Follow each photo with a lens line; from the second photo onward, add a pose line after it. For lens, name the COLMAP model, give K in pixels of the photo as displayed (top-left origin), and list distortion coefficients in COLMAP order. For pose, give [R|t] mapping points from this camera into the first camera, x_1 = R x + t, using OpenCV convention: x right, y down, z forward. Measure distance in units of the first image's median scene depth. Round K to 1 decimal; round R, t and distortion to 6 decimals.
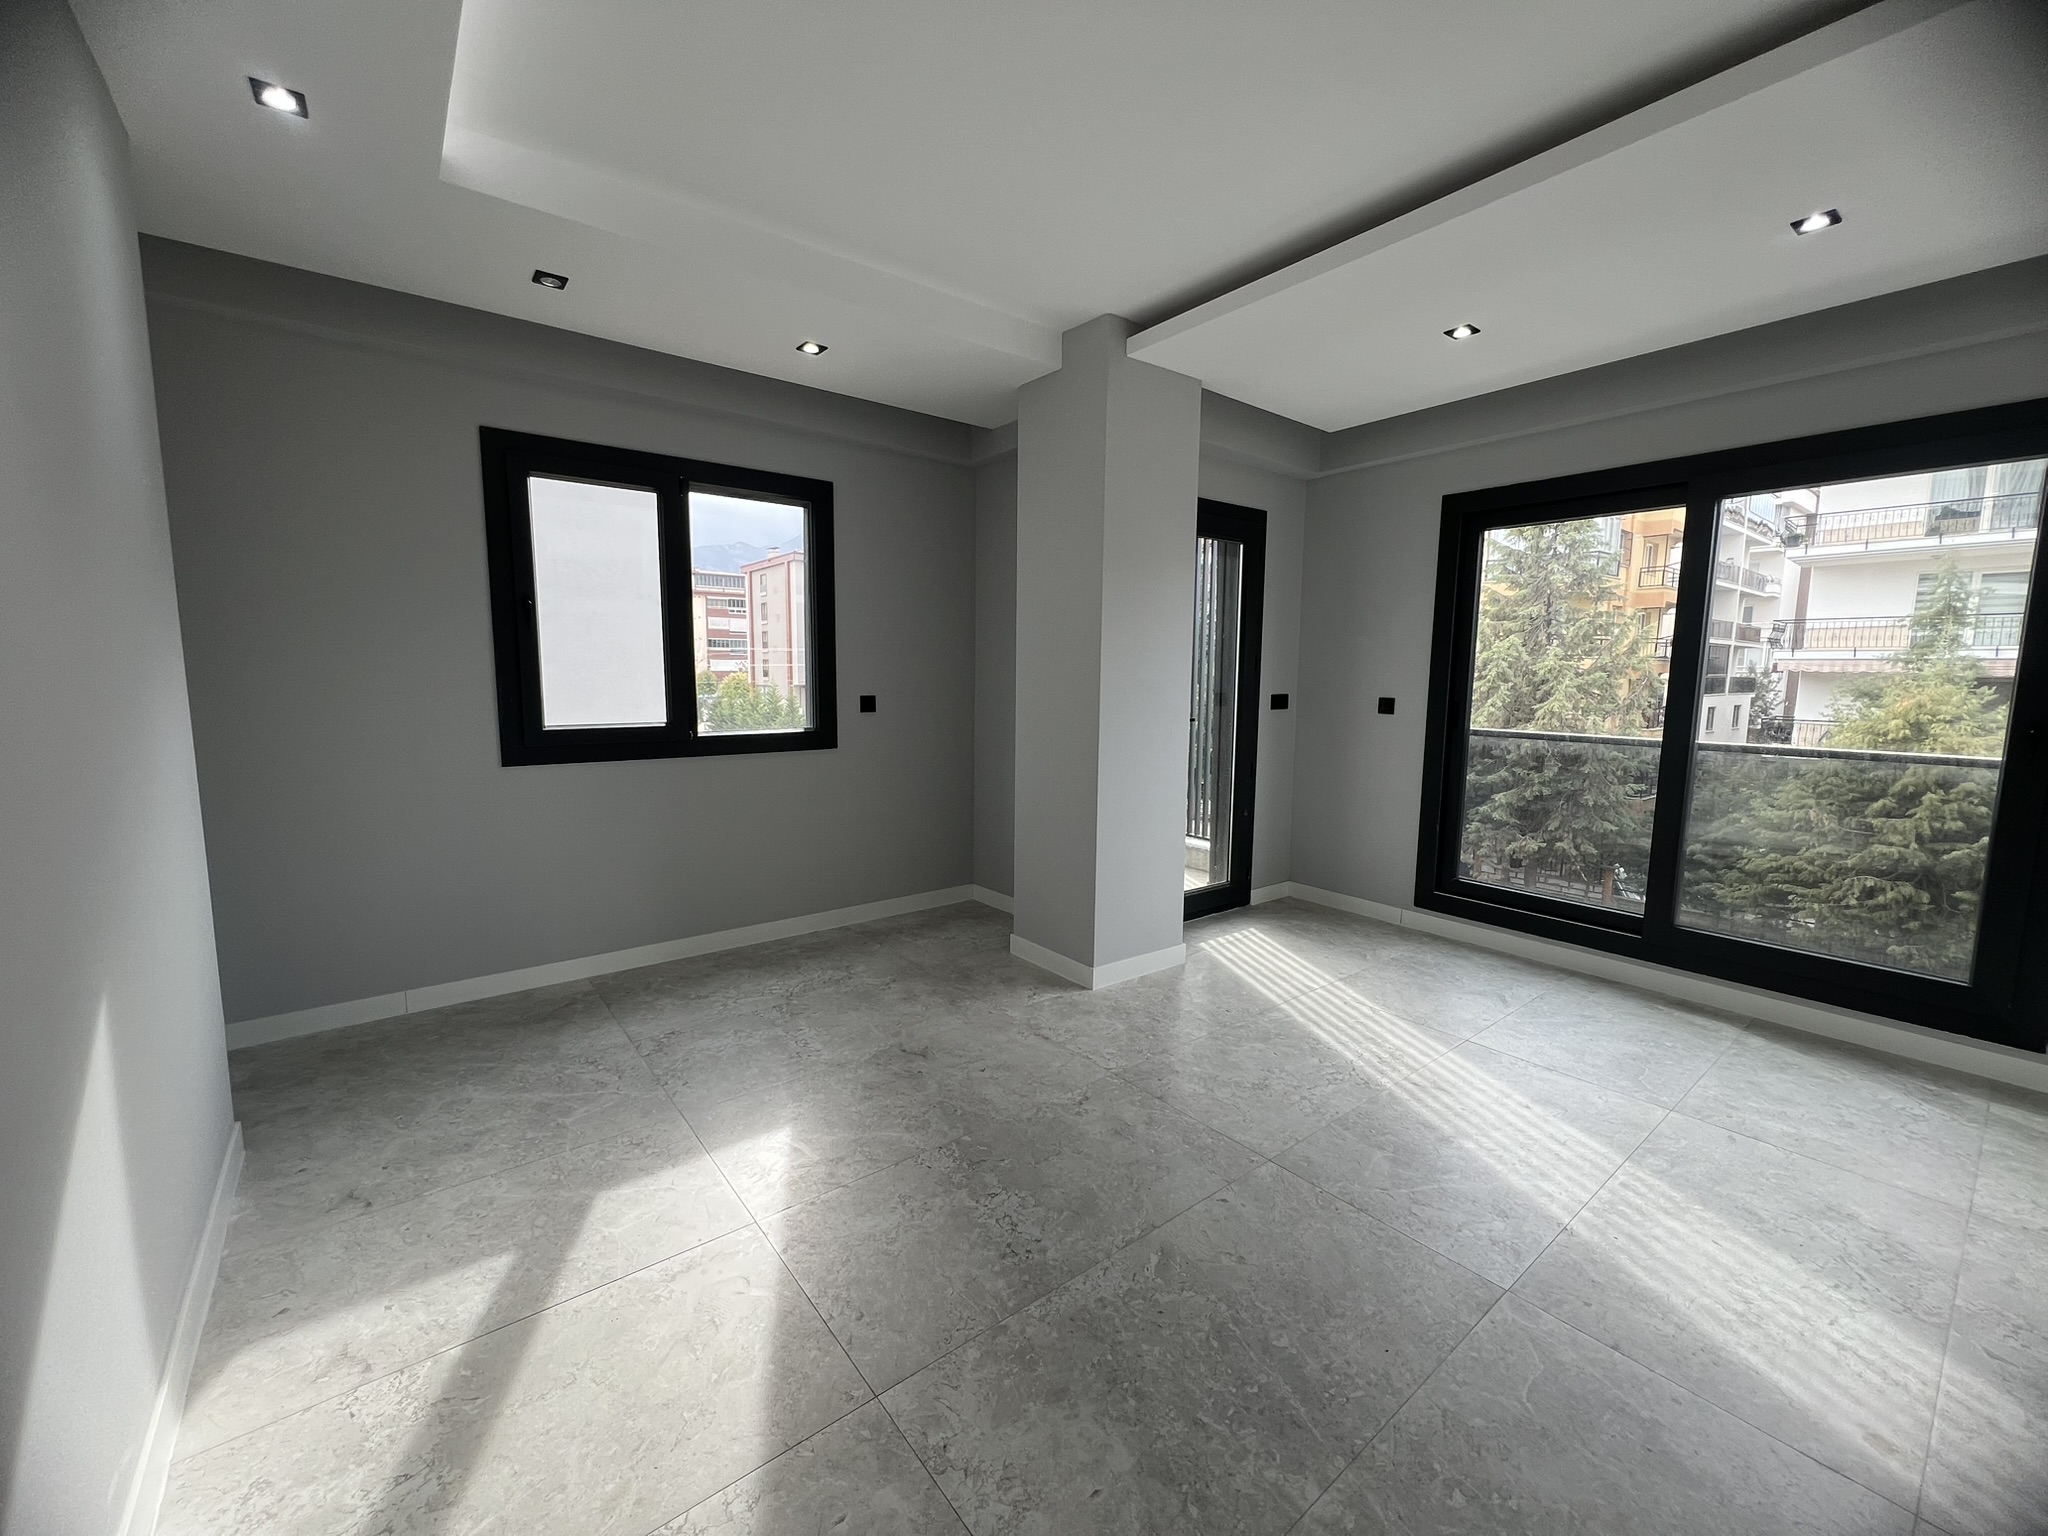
lens RADIAL K [[820.3, 0, 1016.6], [0, 820.3, 766.7], [0, 0, 1]] dist [-0.004096, 0.001108]
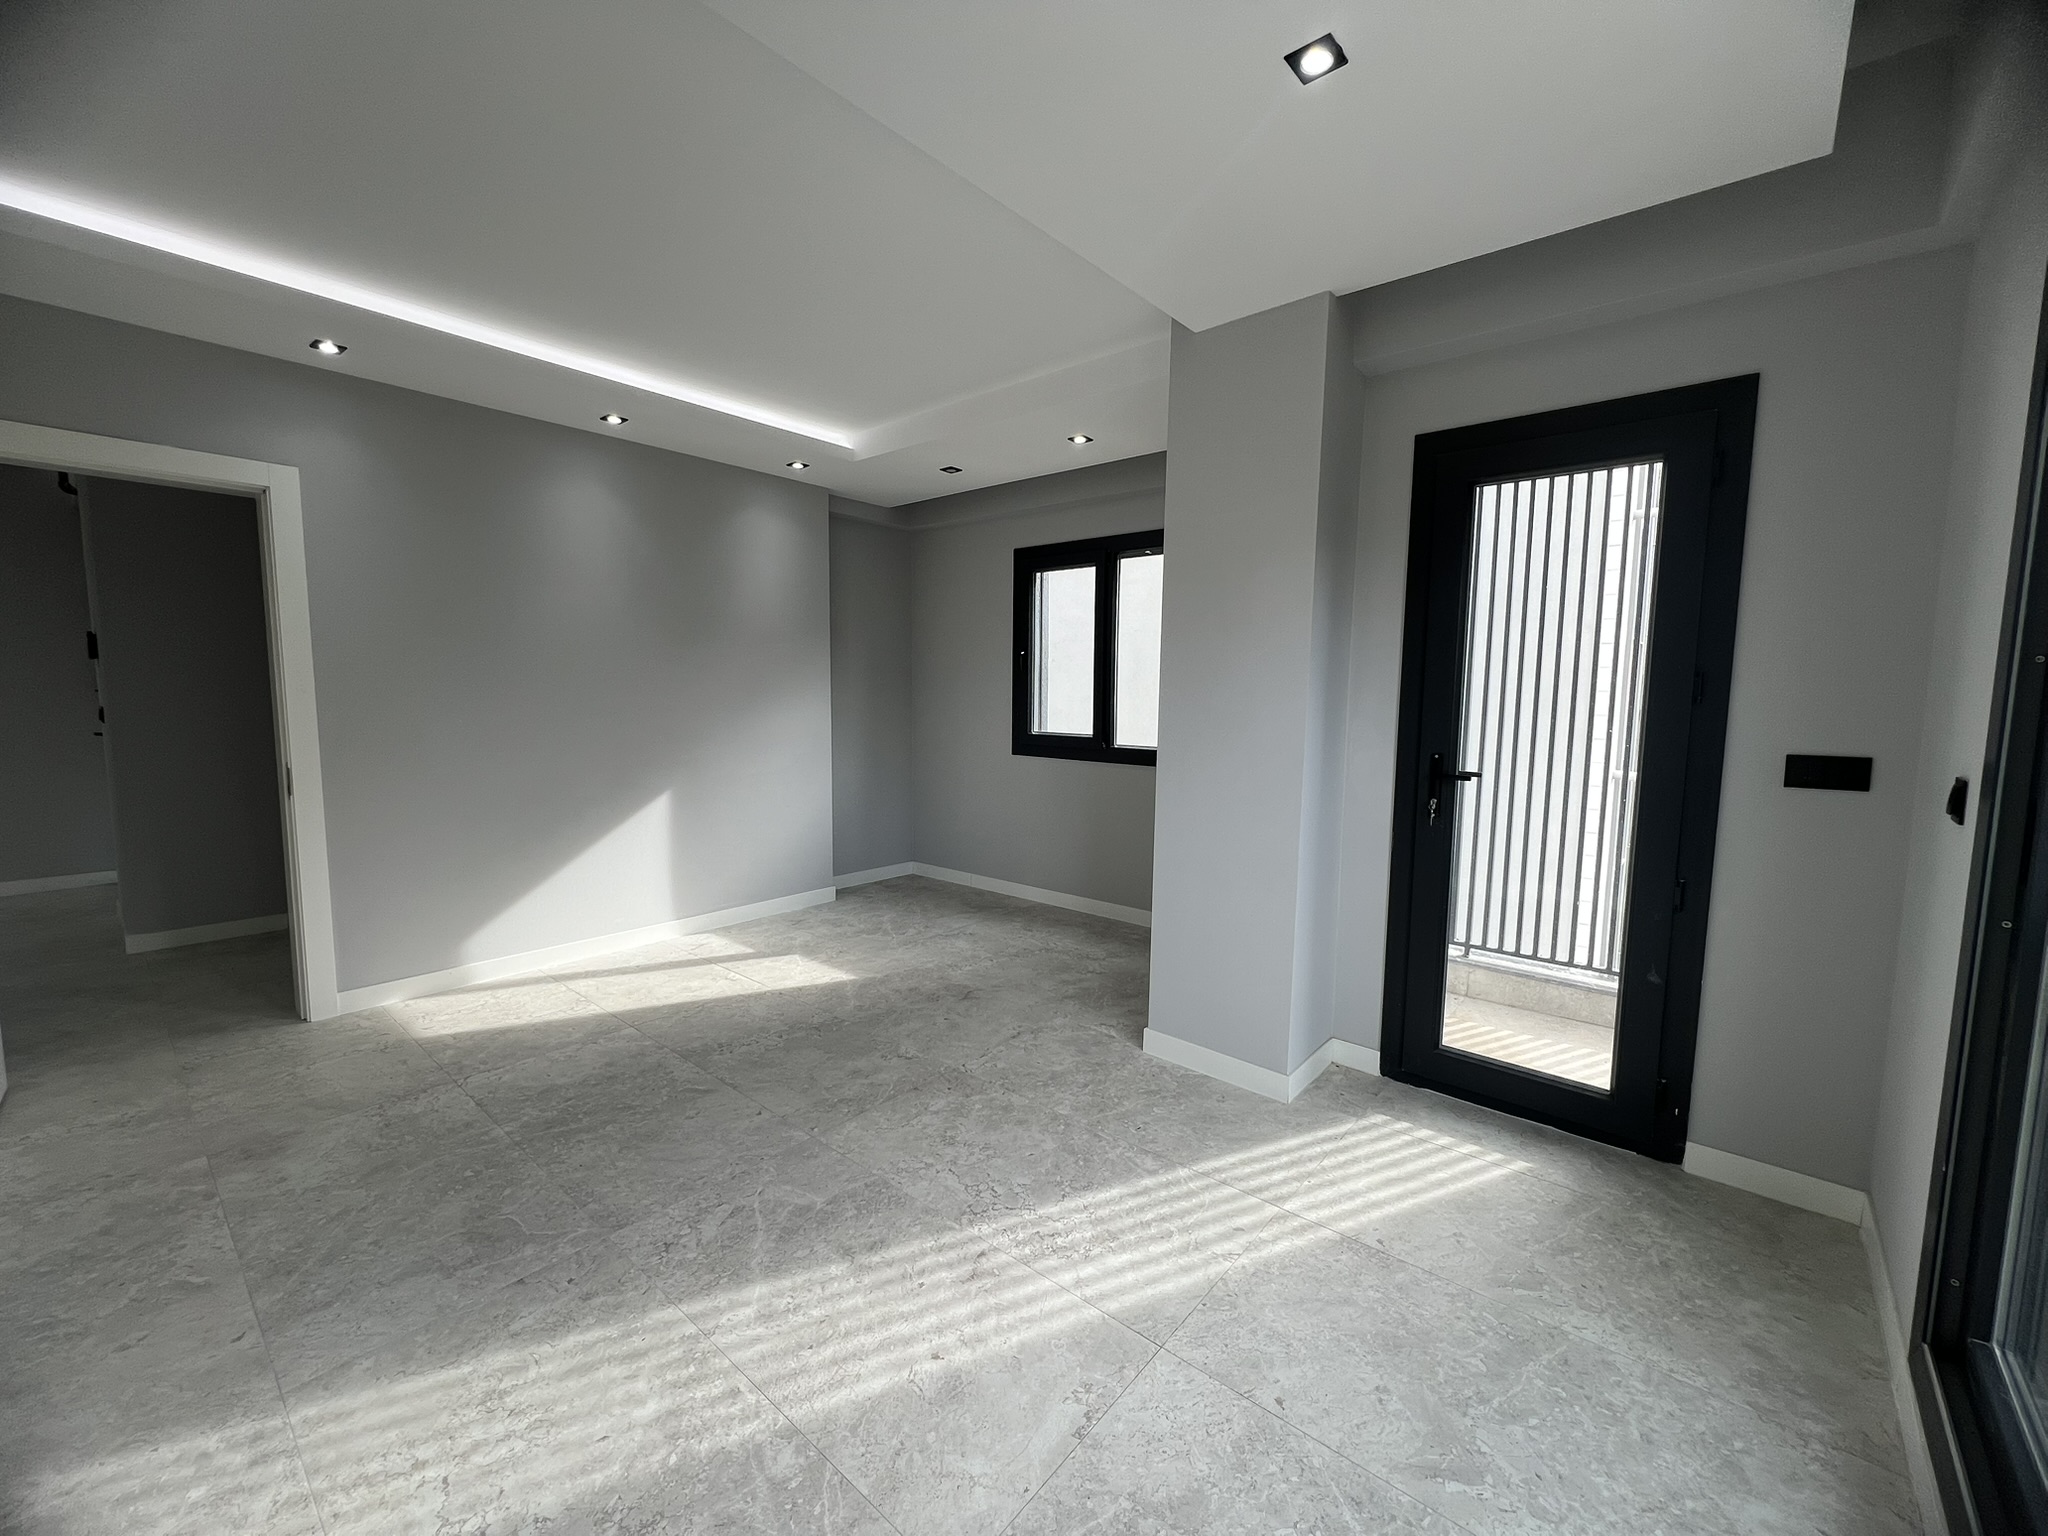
lens RADIAL K [[820.3, 0, 1023.2], [0, 820.3, 767.9], [0, 0, 1]] dist [-0.004096, 0.001108]
pose [[0.198038, 0.088477, -0.976193, 1.048011], [-0.124874, 0.990080, 0.064402, -0.087537], [0.972208, 0.109147, 0.207121, 0.745198]]
